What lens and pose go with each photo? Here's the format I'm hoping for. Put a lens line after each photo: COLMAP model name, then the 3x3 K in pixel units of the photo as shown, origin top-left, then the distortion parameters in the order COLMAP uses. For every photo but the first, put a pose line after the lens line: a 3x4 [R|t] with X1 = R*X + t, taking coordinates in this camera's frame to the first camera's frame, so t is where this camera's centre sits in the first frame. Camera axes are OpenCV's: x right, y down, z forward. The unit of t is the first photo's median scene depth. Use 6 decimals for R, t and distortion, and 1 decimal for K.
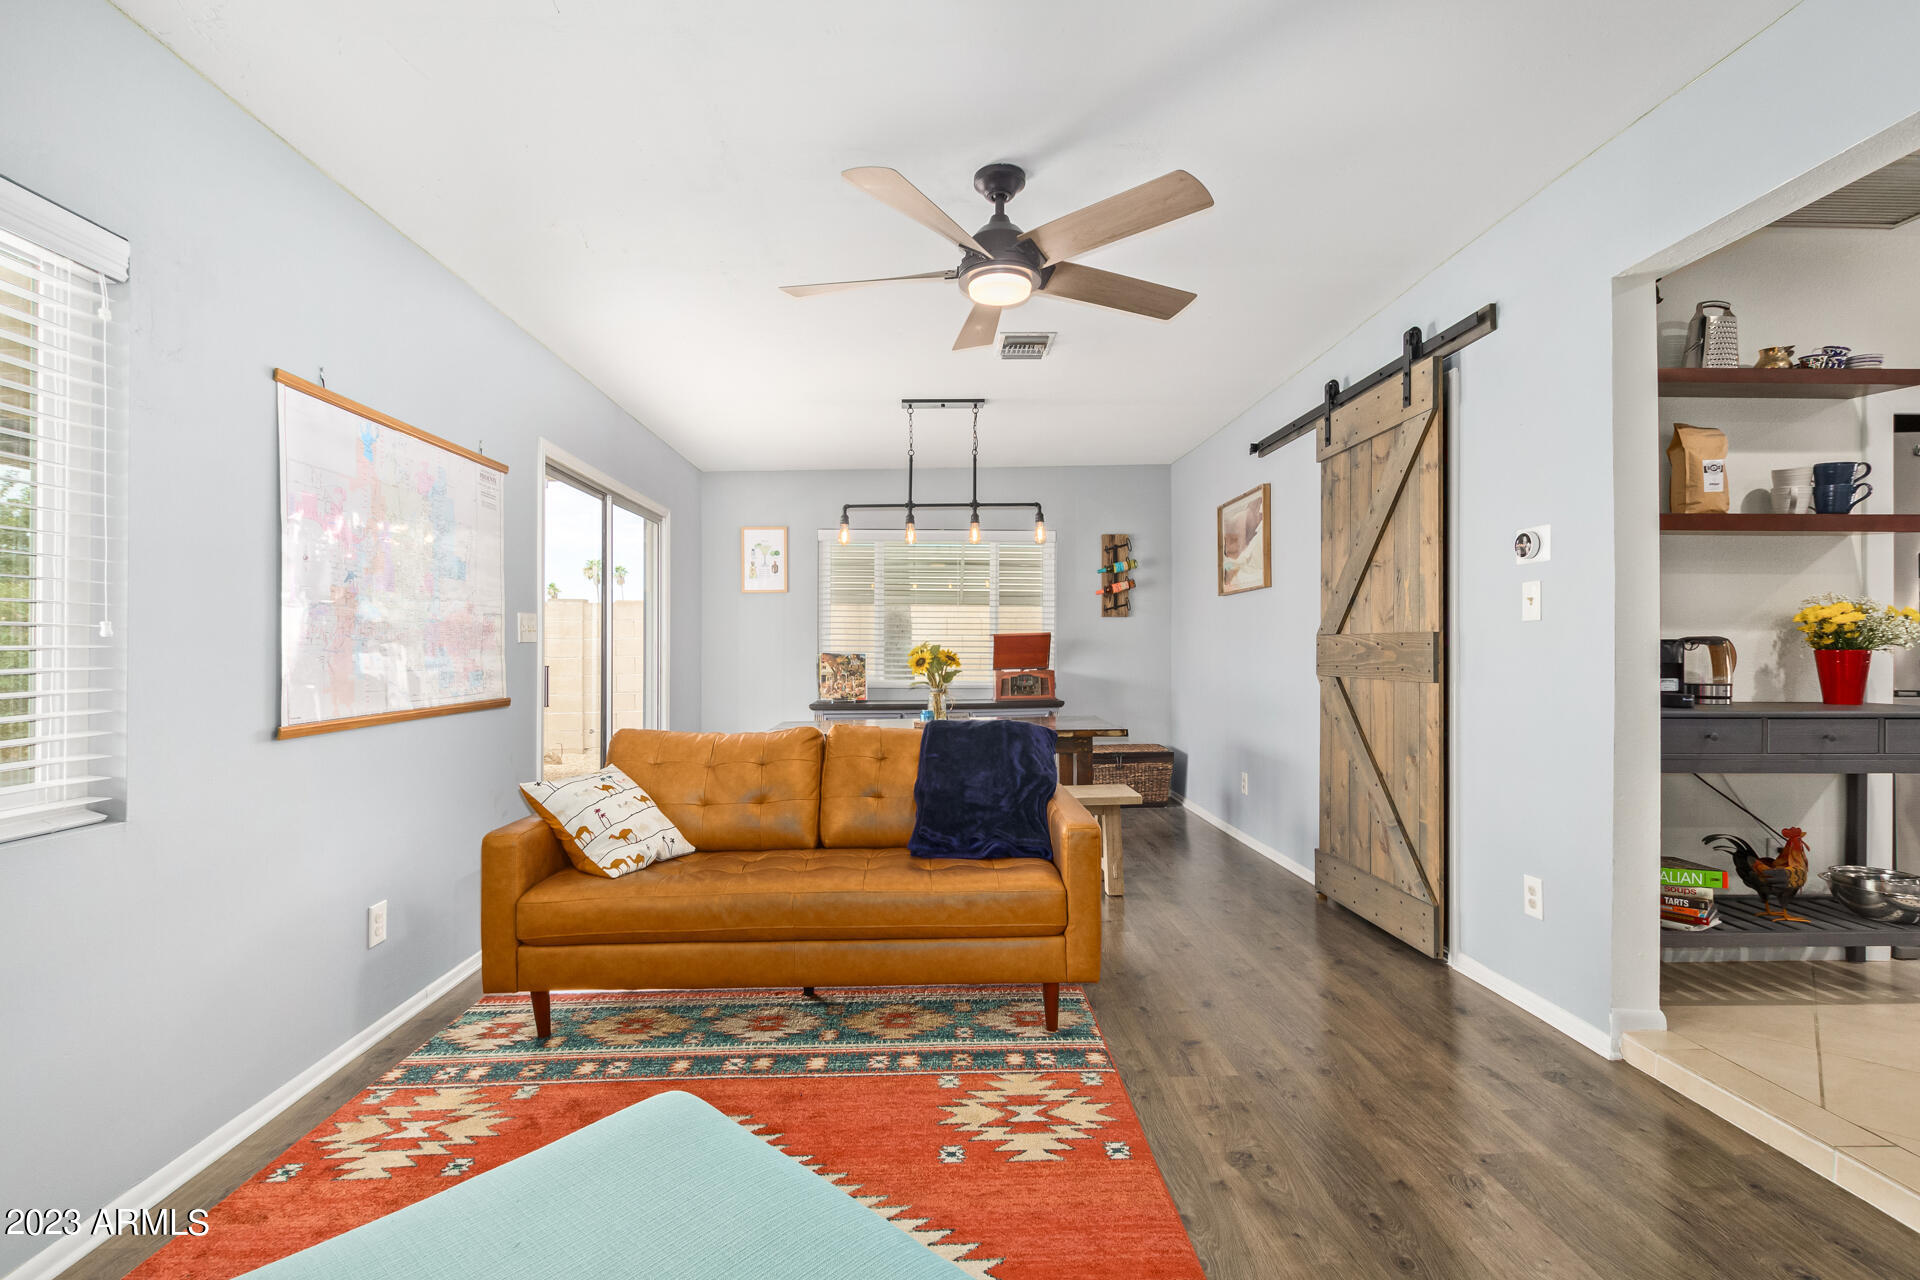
lens RADIAL K [[885.0, 0, 949.8], [0, 885.0, 641.5], [0, 0, 1]] dist [0.012164, -0.005539]
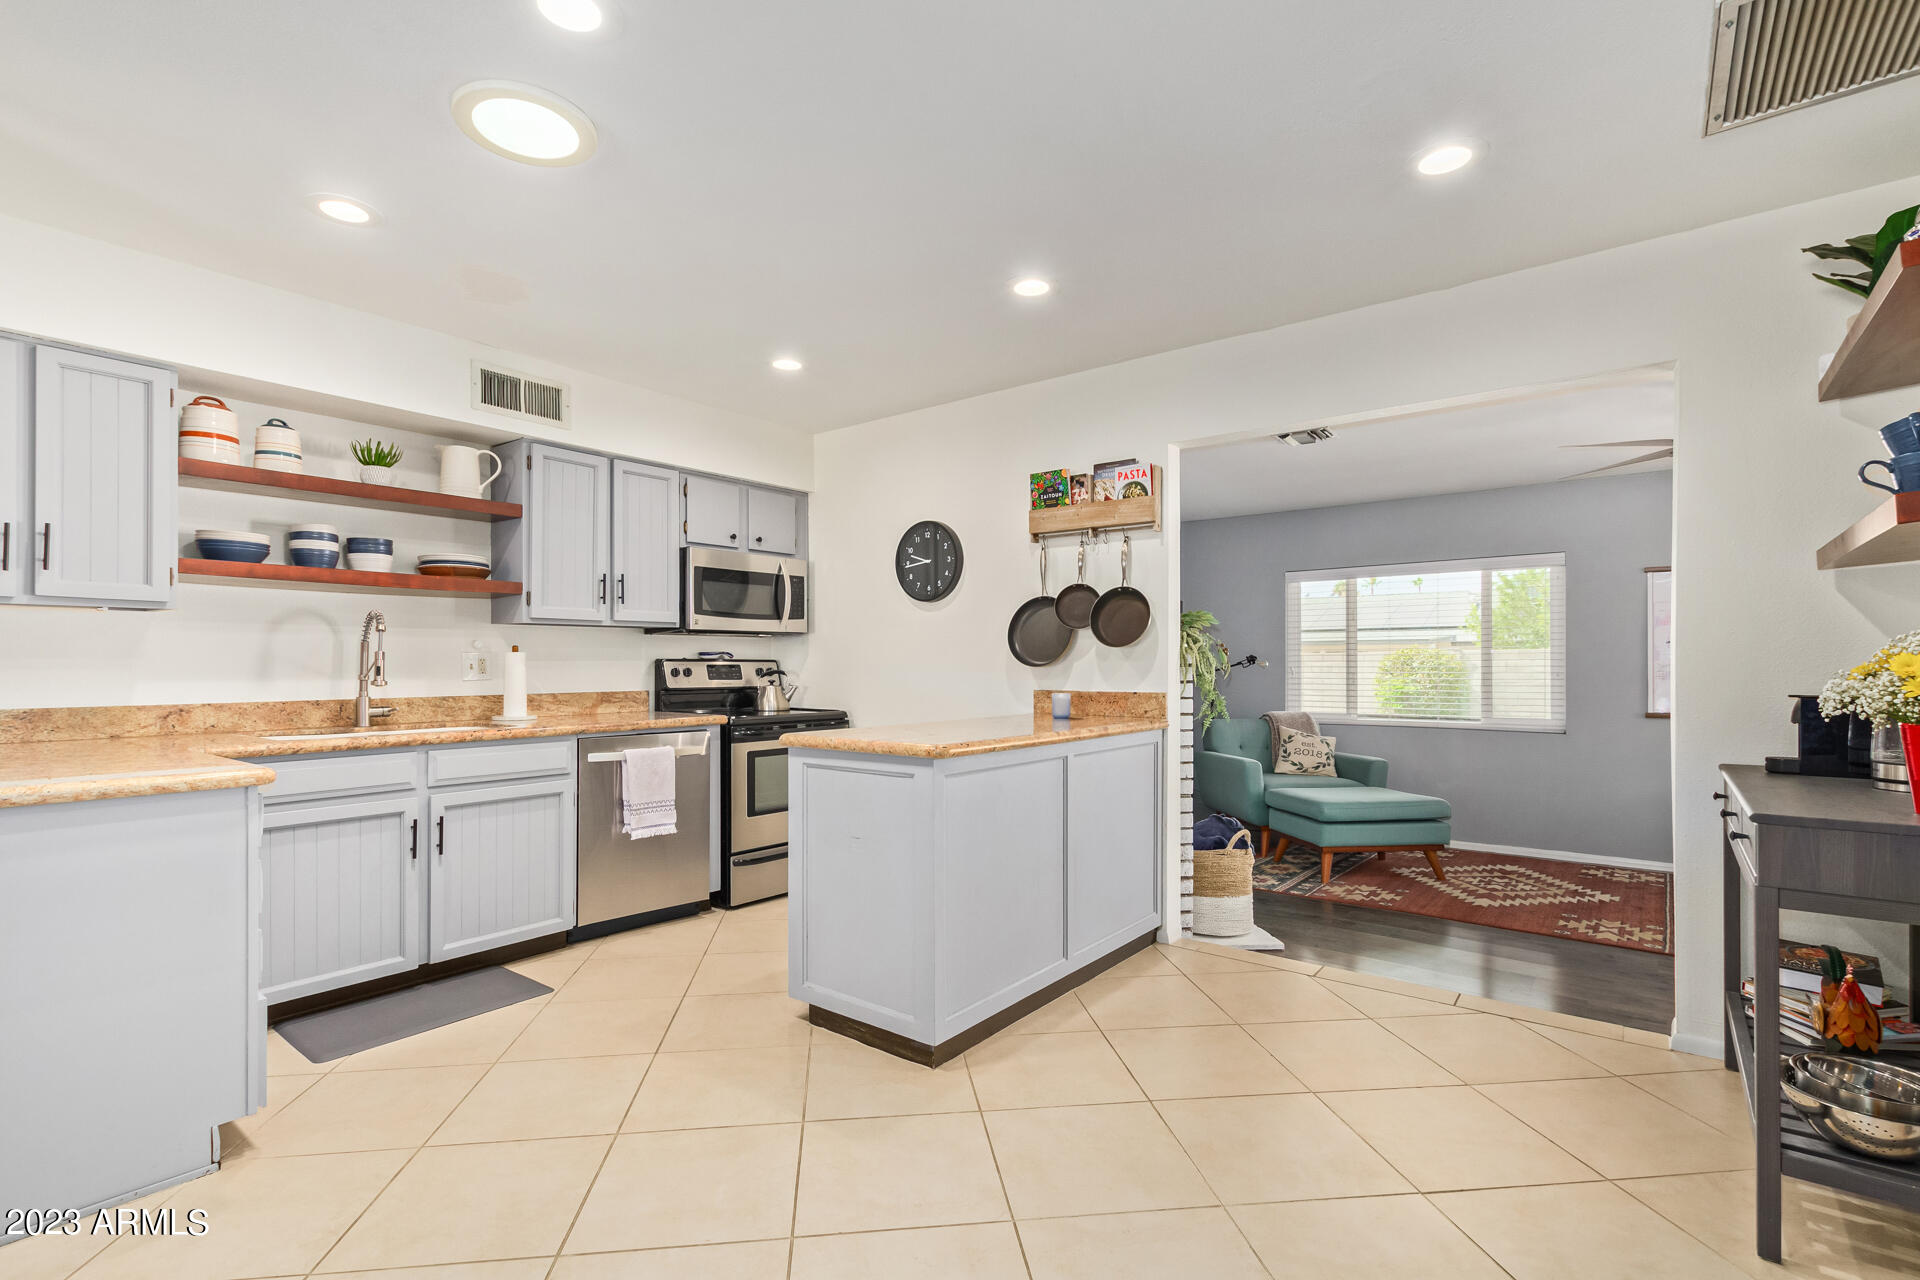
lens RADIAL K [[885.0, 0, 943.4], [0, 885.0, 656.5], [0, 0, 1]] dist [0.012164, -0.005539]
pose [[-0.645169, -0.004535, -0.764026, 2.004266], [0.004623, 0.999941, -0.009840, -0.036794], [0.764026, -0.009881, -0.645110, 0.926259]]
